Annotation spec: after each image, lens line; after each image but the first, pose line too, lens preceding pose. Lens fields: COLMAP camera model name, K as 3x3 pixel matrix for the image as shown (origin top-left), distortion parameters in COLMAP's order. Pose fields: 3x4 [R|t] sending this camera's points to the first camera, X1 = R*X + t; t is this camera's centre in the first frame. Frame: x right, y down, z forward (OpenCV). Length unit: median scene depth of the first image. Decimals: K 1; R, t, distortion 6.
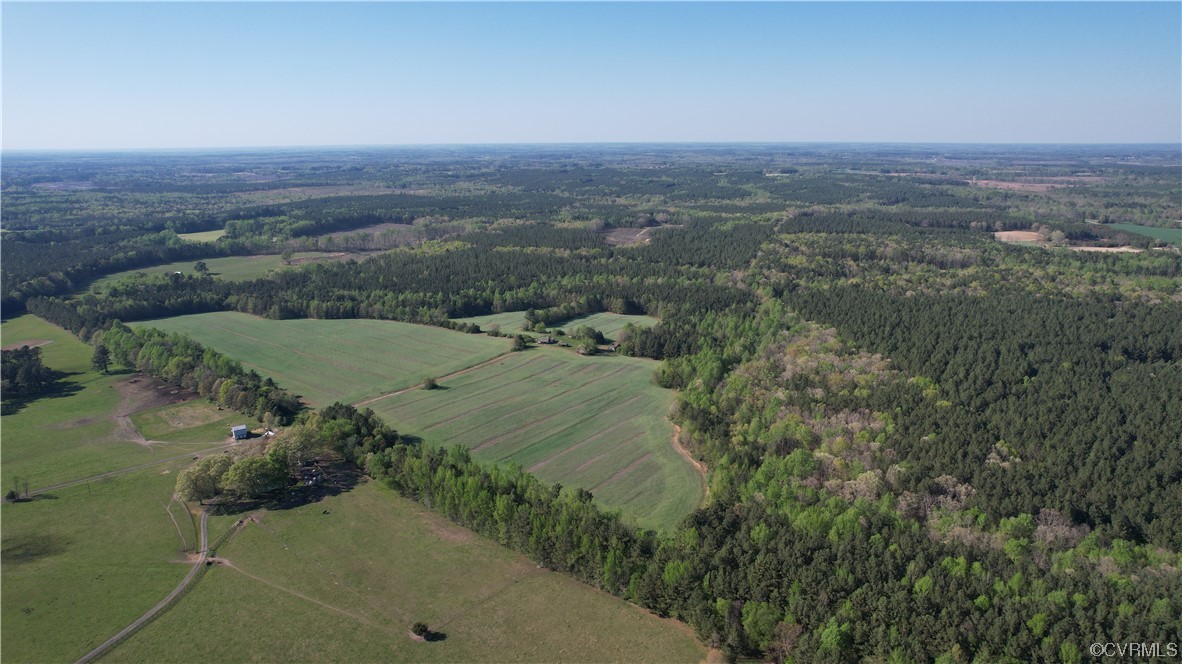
lens RADIAL K [[755.9, 0, 591.0], [0, 755.9, 332.0], [0, 0, 1]] dist [-0.085285, 0.080640]
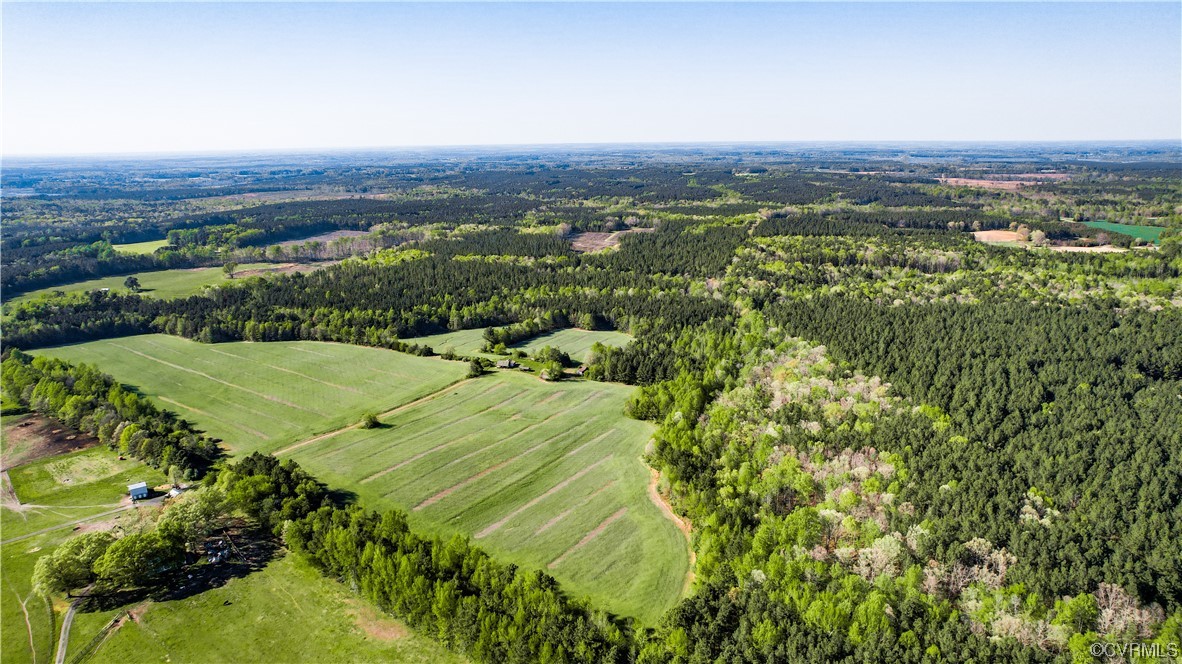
lens RADIAL K [[755.9, 0, 591.0], [0, 755.9, 332.0], [0, 0, 1]] dist [-0.085285, 0.080640]
pose [[0.999098, -0.016976, 0.038922, 0.007757], [0.017011, 0.999855, -0.000579, -0.026033], [-0.038906, 0.001240, 0.999242, 0.102842]]
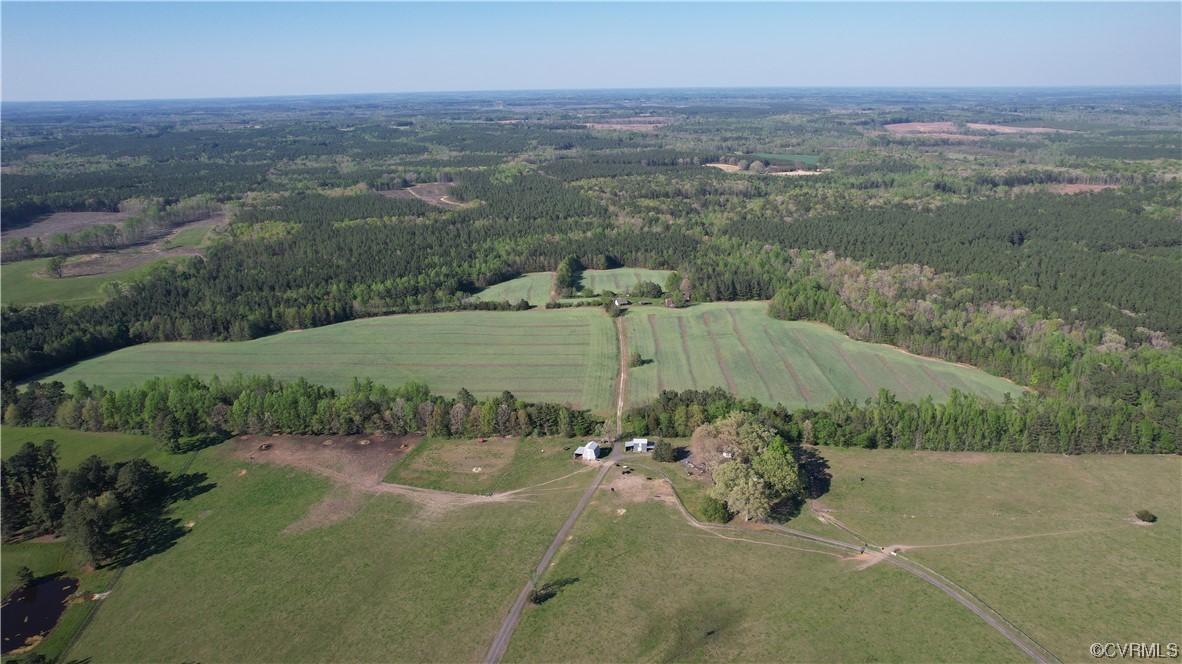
lens RADIAL K [[755.9, 0, 591.0], [0, 755.9, 332.0], [0, 0, 1]] dist [-0.085285, 0.080640]
pose [[0.823147, -0.183804, 0.537257, -0.650766], [0.150754, 0.982946, 0.105306, -0.062330], [-0.547451, -0.005689, 0.836819, 0.211538]]
